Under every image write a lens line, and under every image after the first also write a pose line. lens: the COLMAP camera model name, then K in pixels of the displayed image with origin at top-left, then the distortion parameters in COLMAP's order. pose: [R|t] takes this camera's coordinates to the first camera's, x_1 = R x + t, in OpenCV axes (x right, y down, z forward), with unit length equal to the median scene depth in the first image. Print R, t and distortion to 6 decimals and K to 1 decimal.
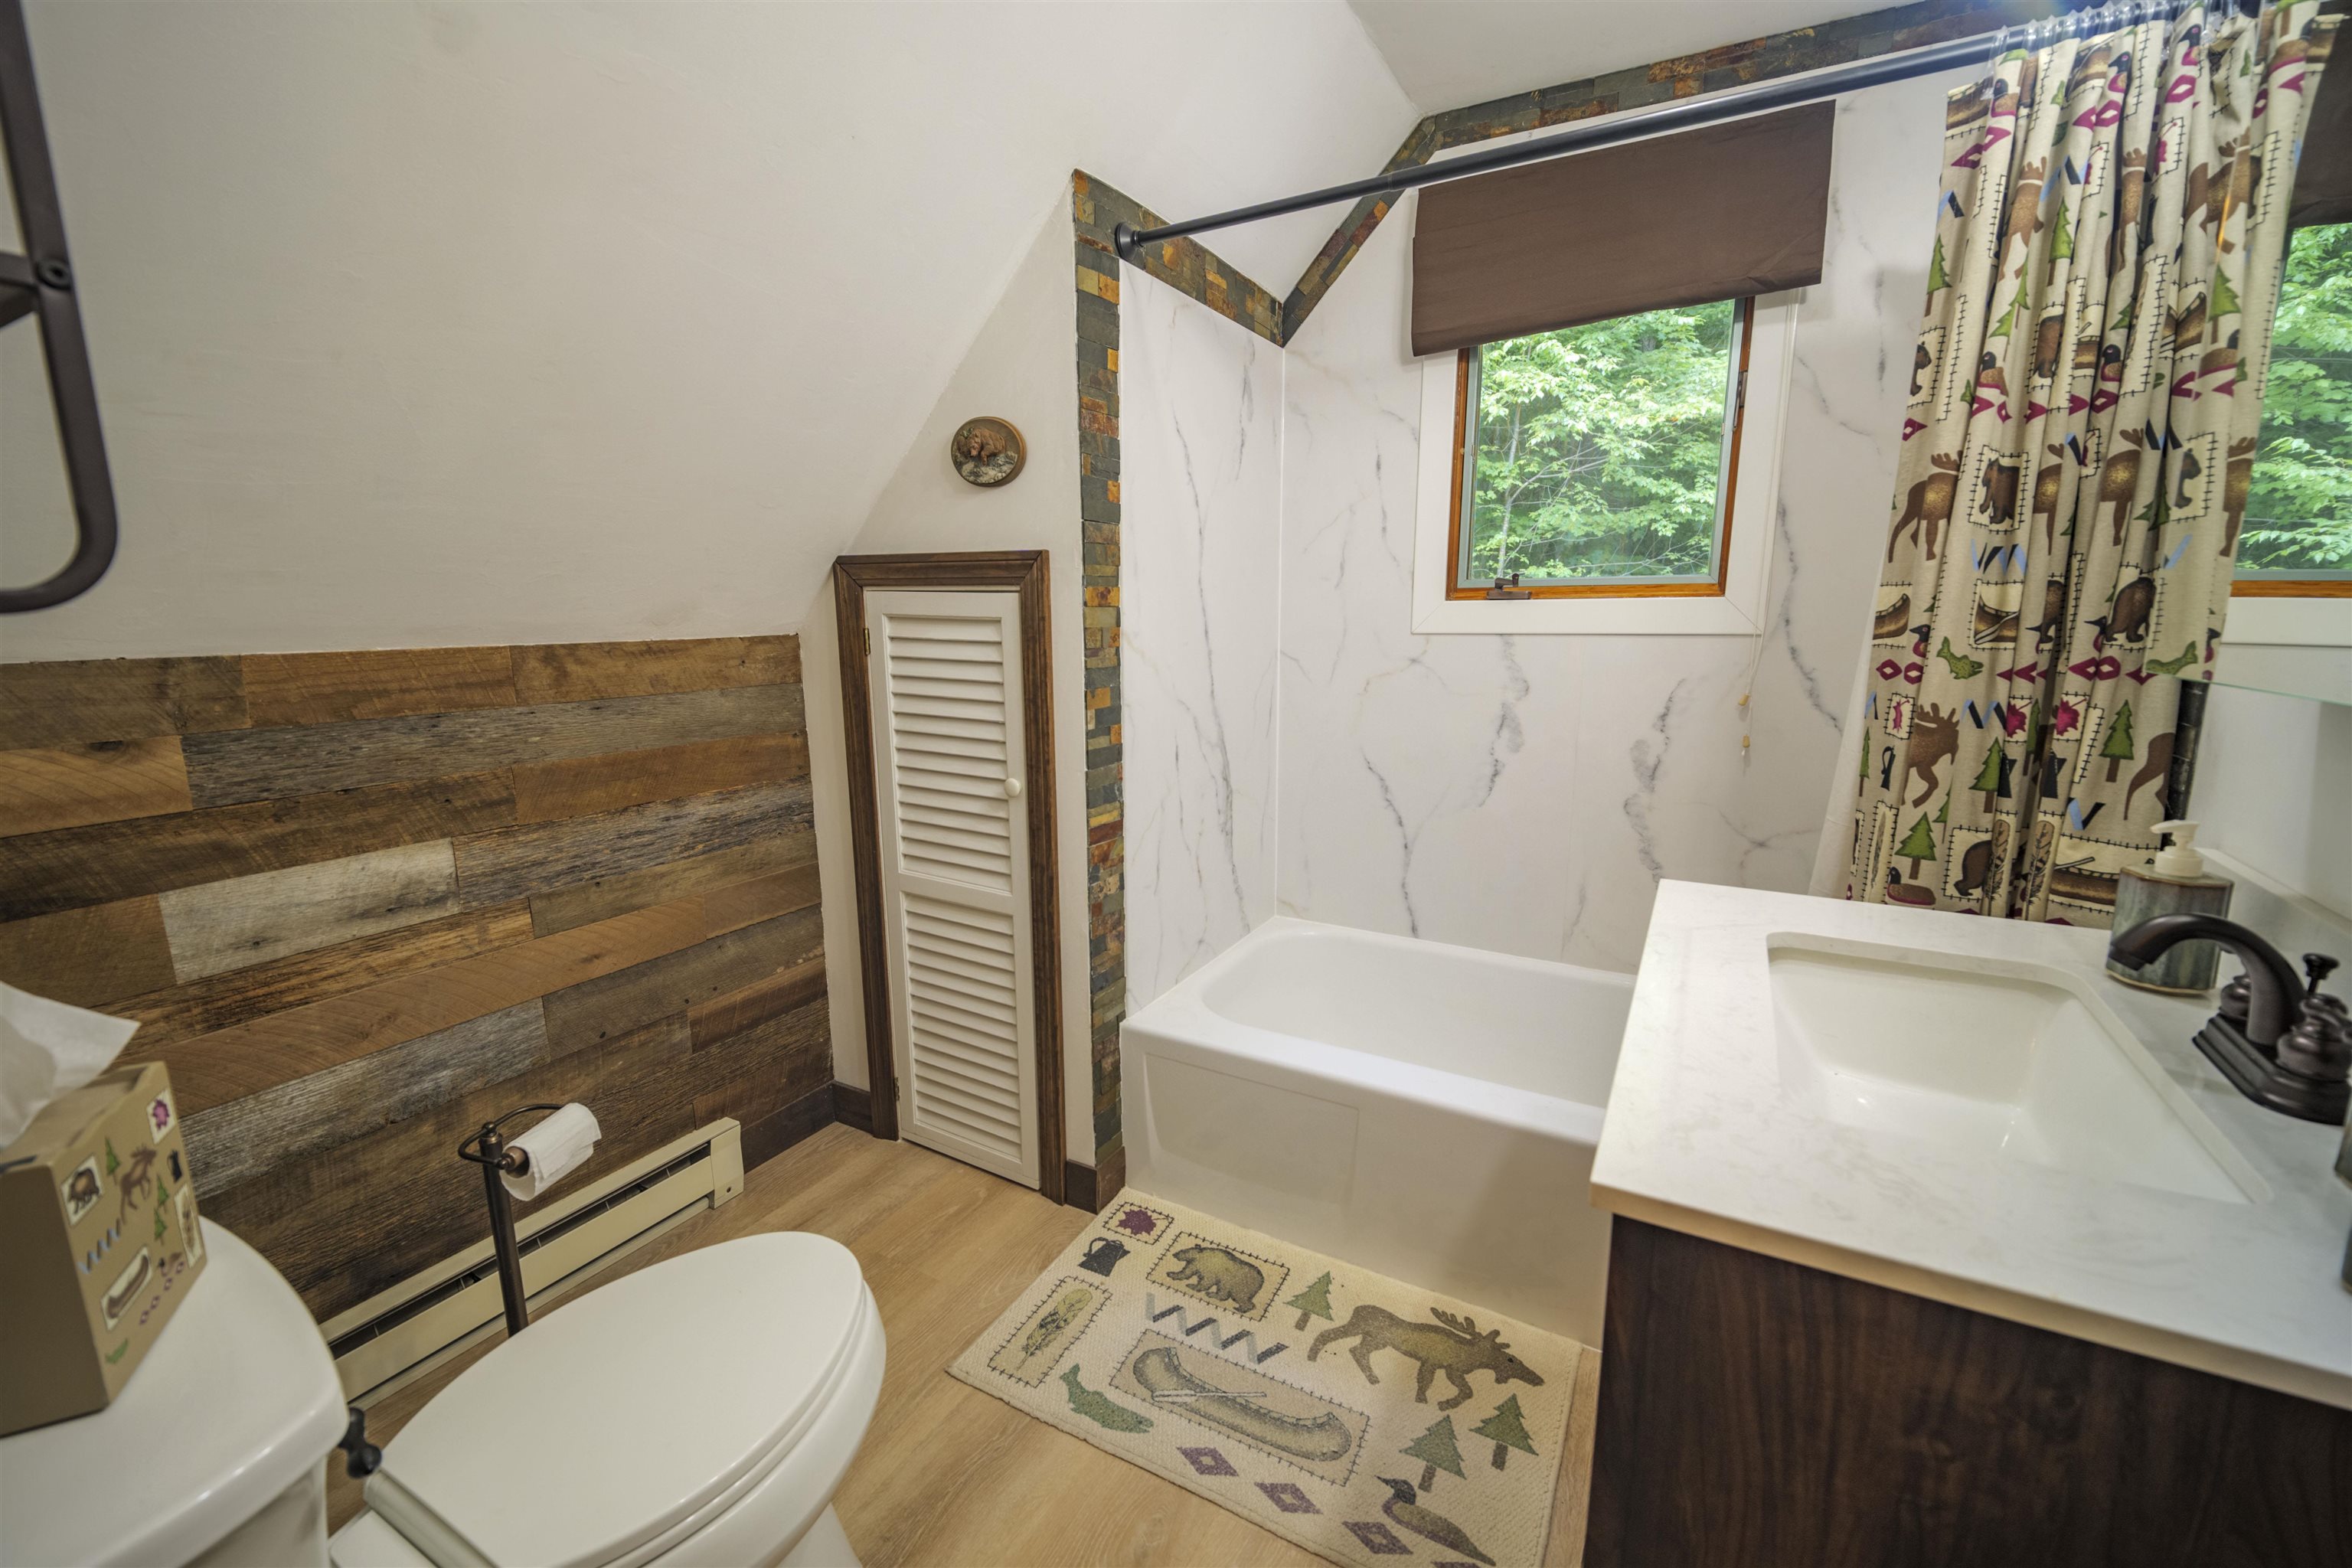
lens RADIAL K [[974.5, 0, 1182.9], [0, 974.5, 790.2], [0, 0, 1]] dist [0.012515, -0.008123]
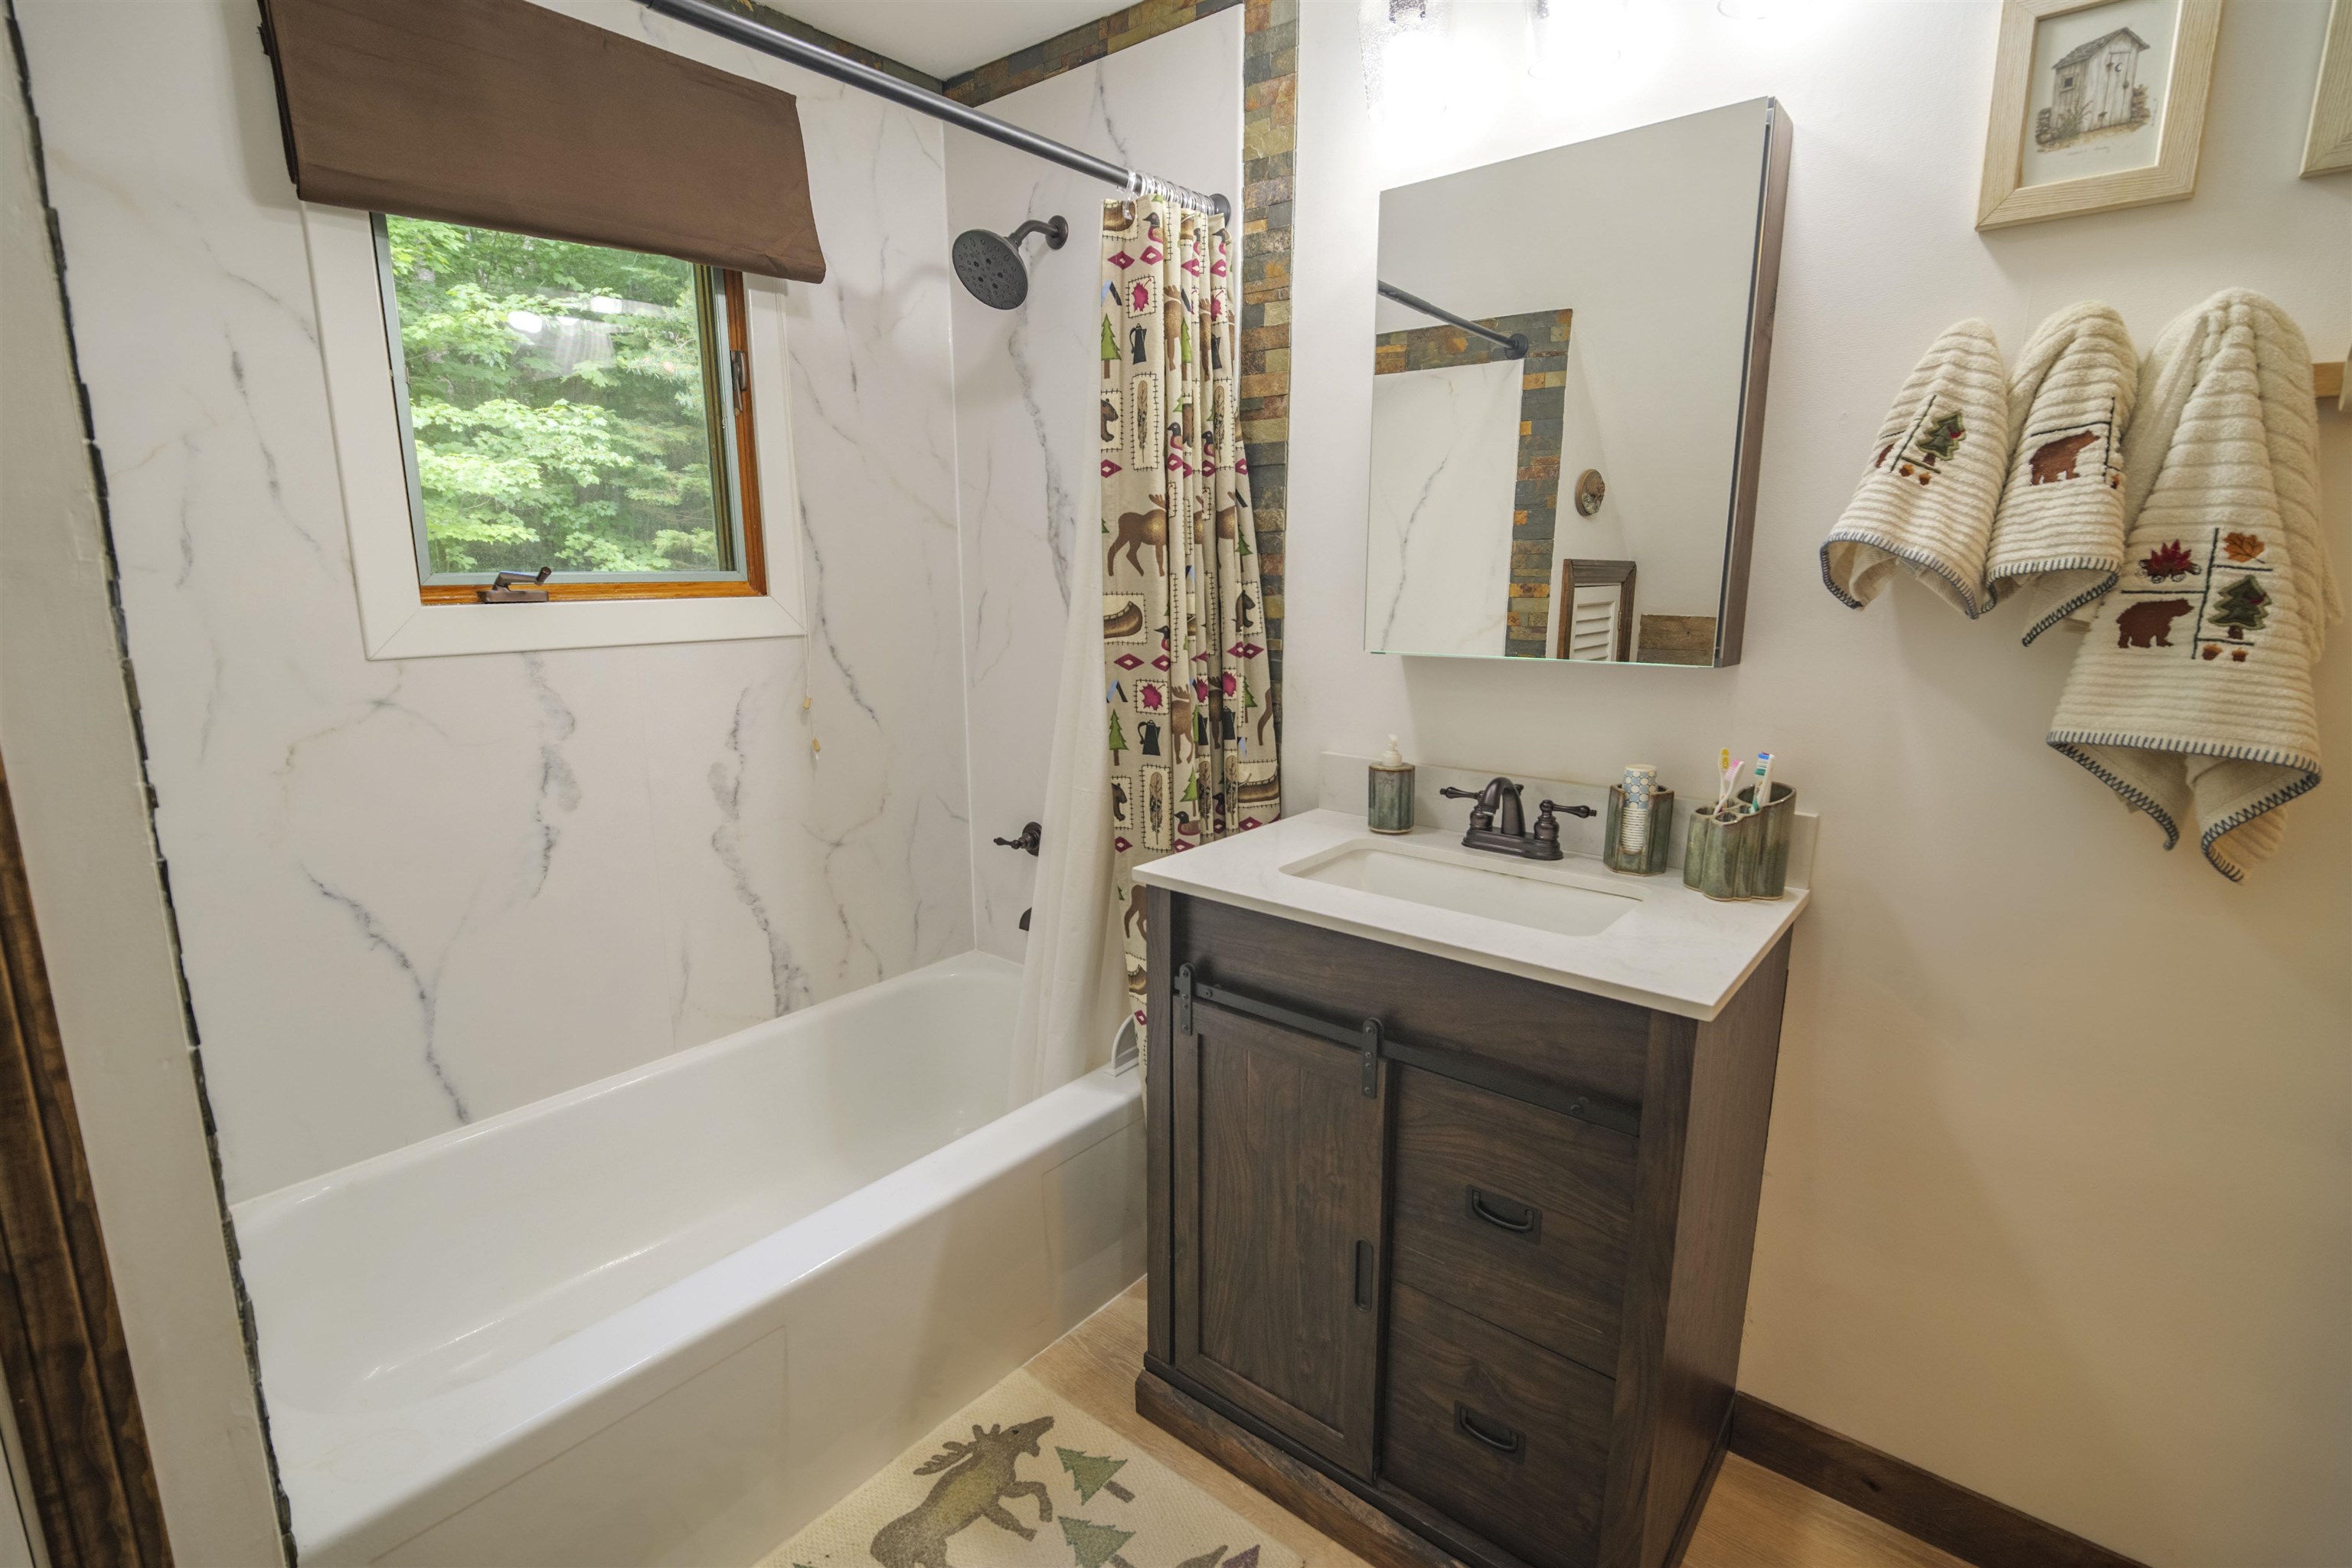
lens RADIAL K [[1086.5, 0, 1178.4], [0, 1086.5, 793.7], [0, 0, 1]] dist [0.034104, -0.027789]
pose [[0.174989, -0.195013, 0.965064, -0.530873], [0.185474, 0.969168, 0.162211, -0.143395], [-0.966943, 0.150609, 0.205763, 0.560892]]
